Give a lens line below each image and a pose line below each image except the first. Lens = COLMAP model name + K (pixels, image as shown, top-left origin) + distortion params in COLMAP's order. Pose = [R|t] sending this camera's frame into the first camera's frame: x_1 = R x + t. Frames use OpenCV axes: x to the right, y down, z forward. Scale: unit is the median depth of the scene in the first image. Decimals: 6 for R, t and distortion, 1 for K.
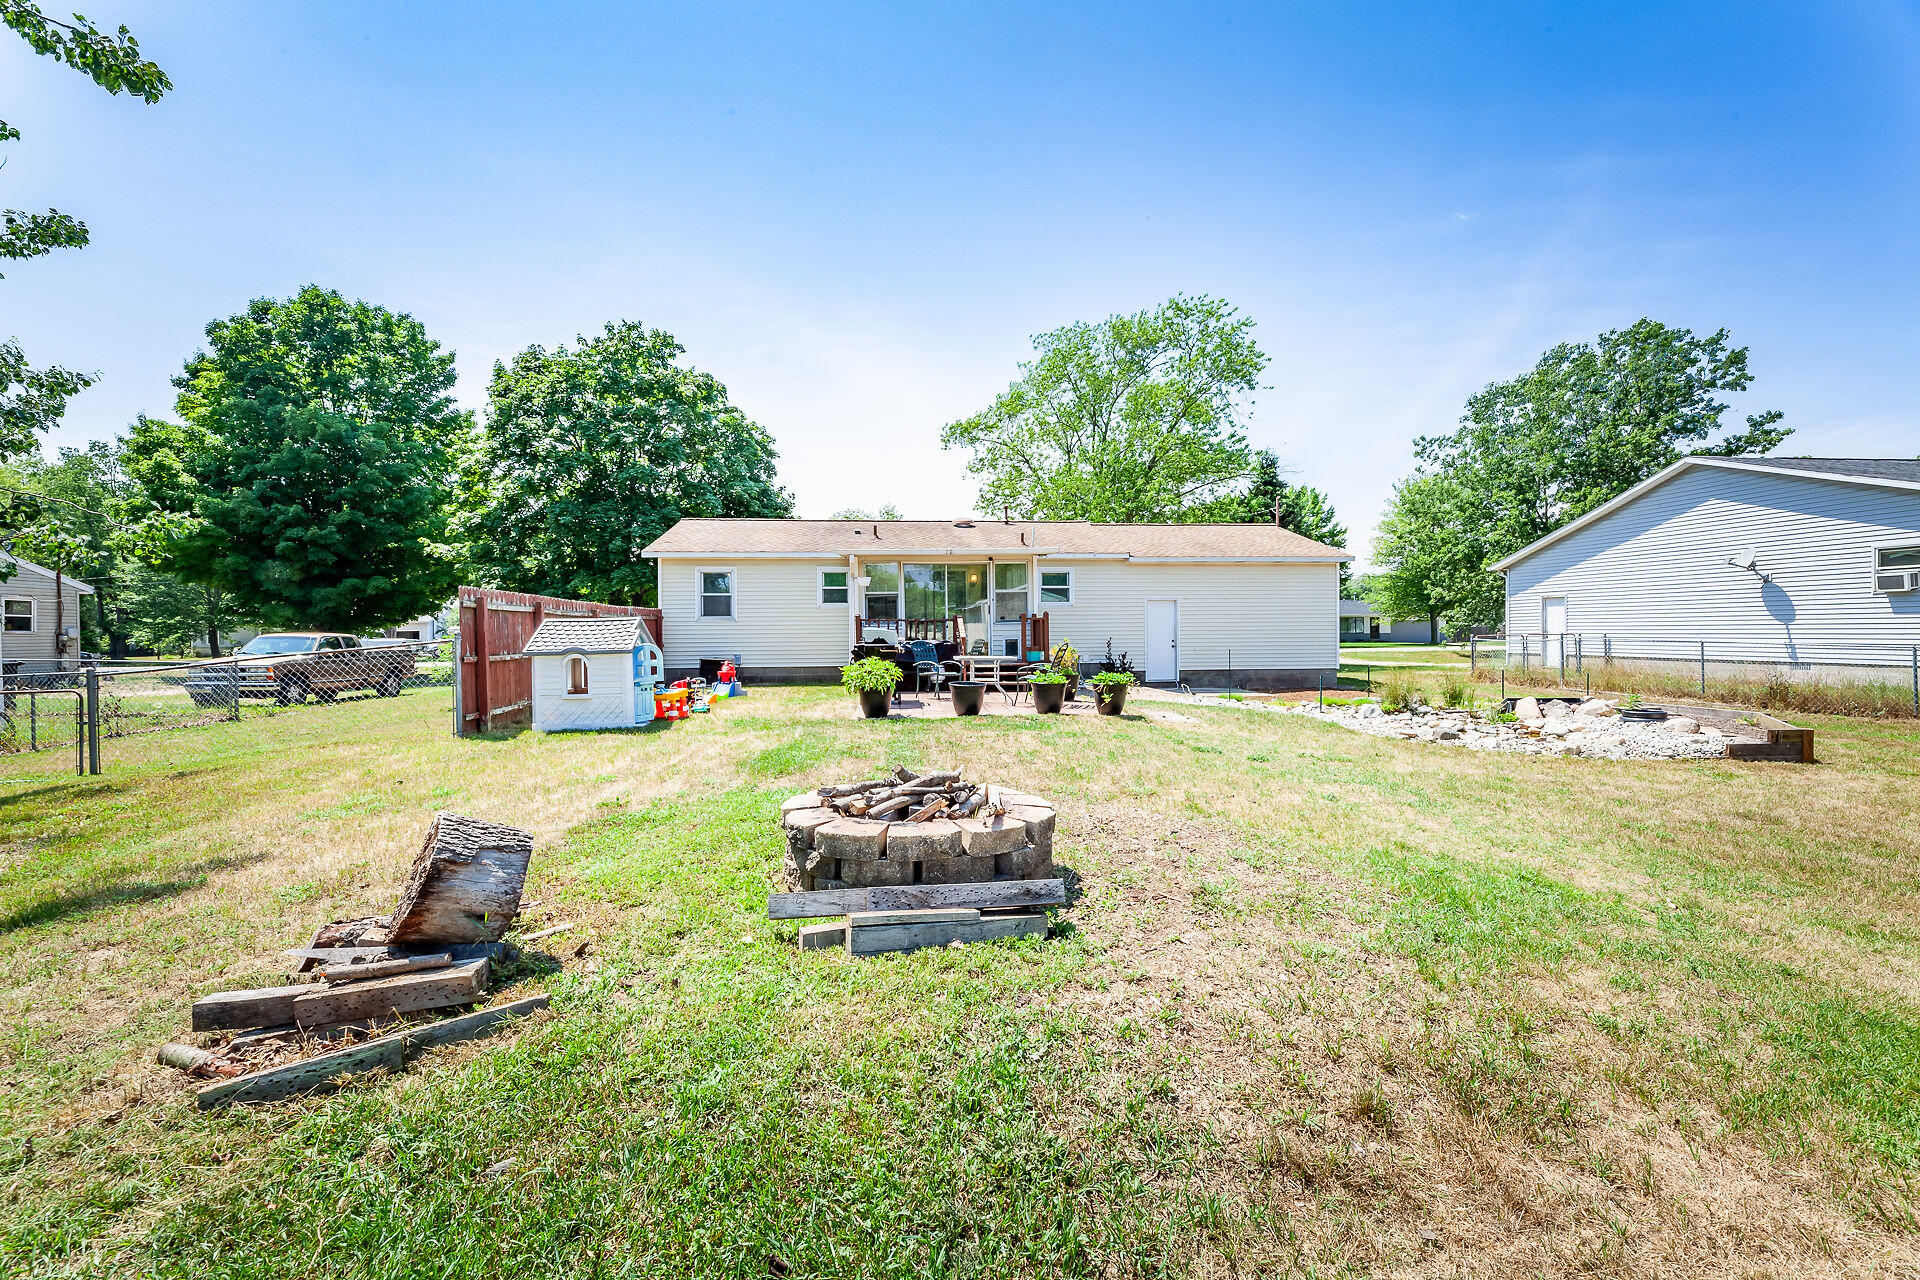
lens RADIAL K [[783.4, 0, 961.1], [0, 783.4, 608.8], [0, 0, 1]] dist [0.001396, 0.000071]
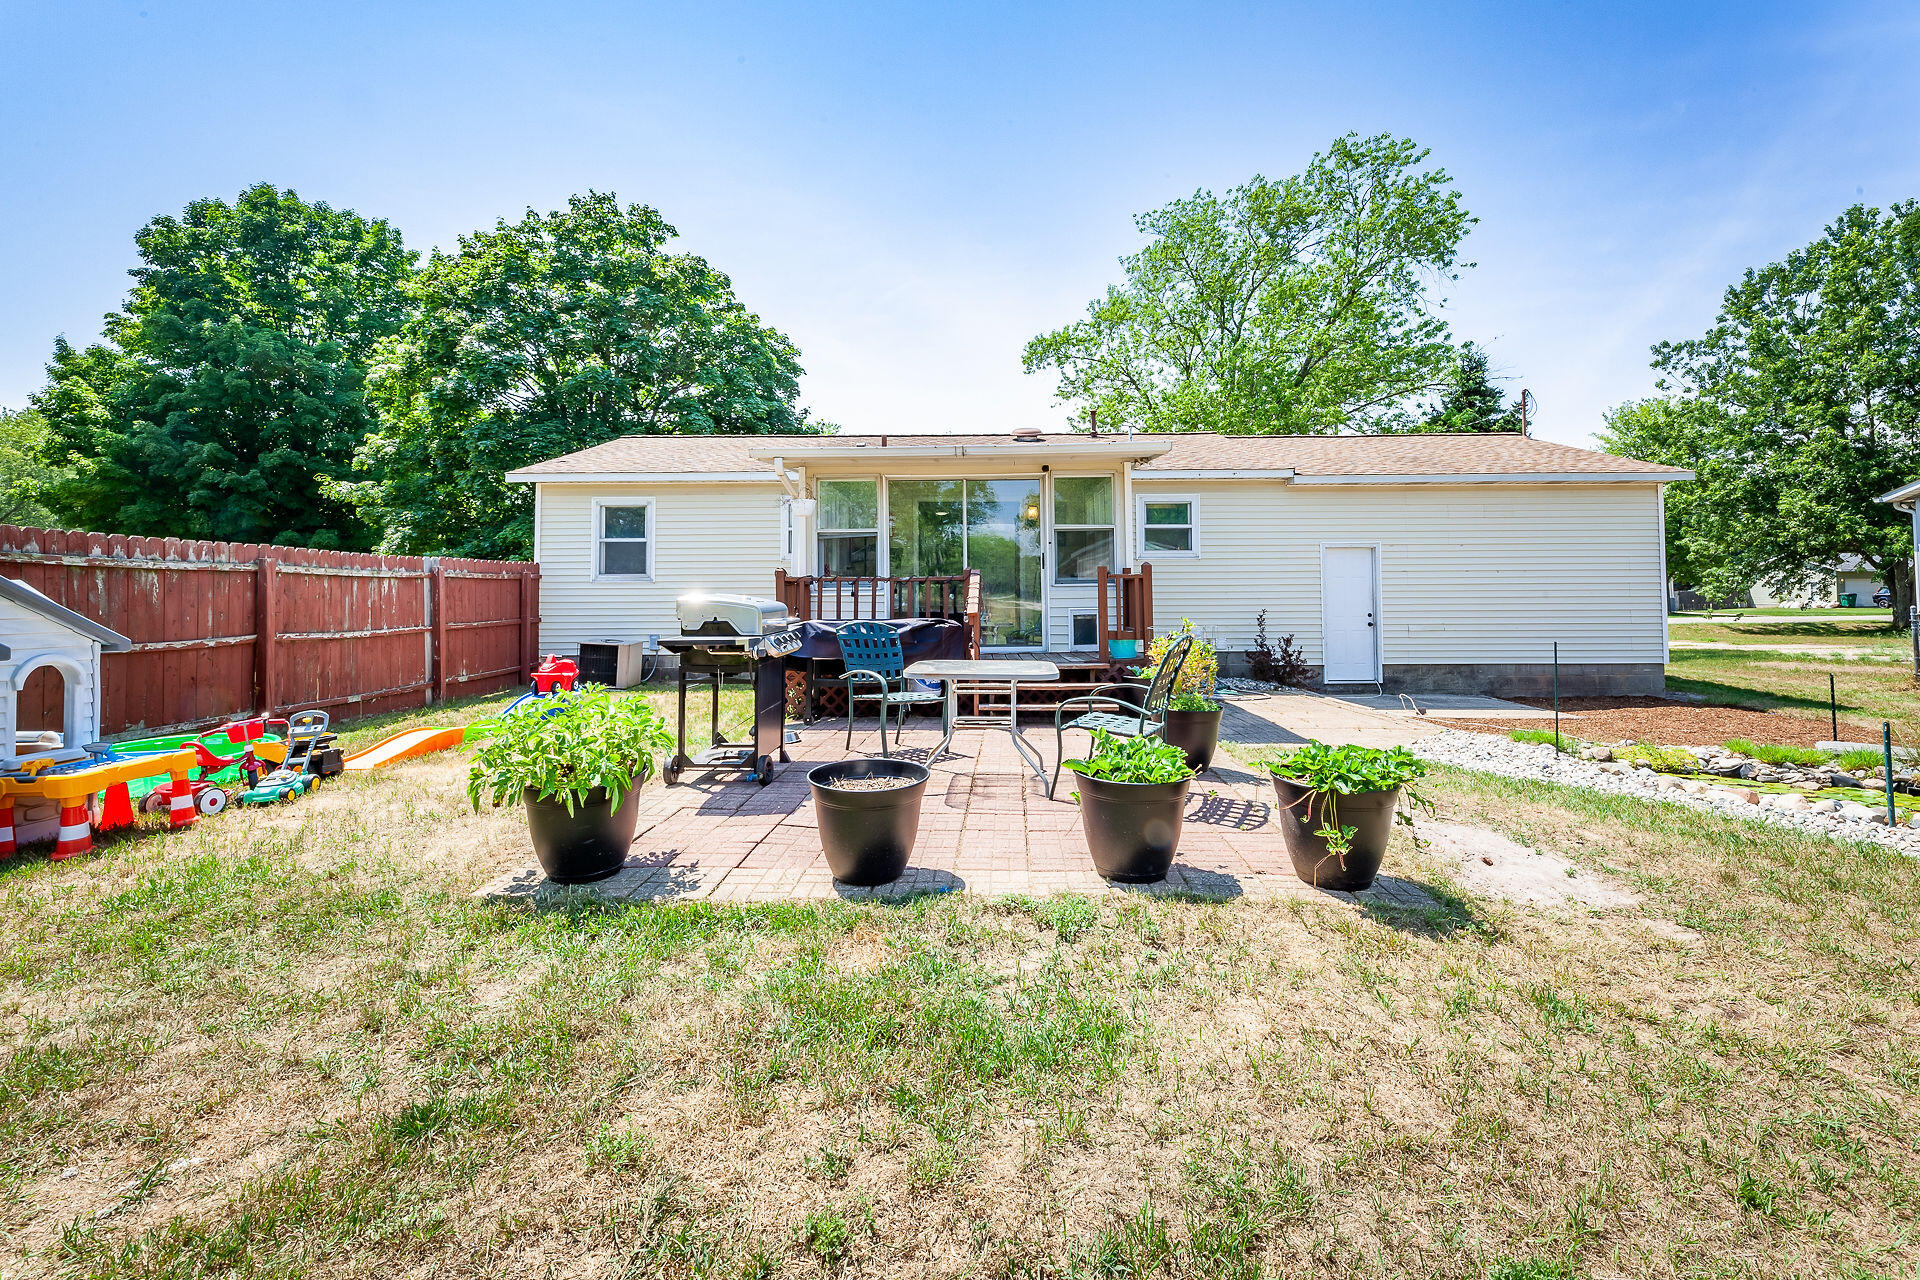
lens RADIAL K [[817.9, 0, 944.7], [0, 817.9, 584.3], [0, 0, 1]] dist [0.000888, -0.000285]
pose [[0.988993, 0.000995, -0.147962, 0.029467], [0.001539, 0.999854, 0.017007, 0.004381], [0.147957, -0.017048, 0.988847, 0.236428]]
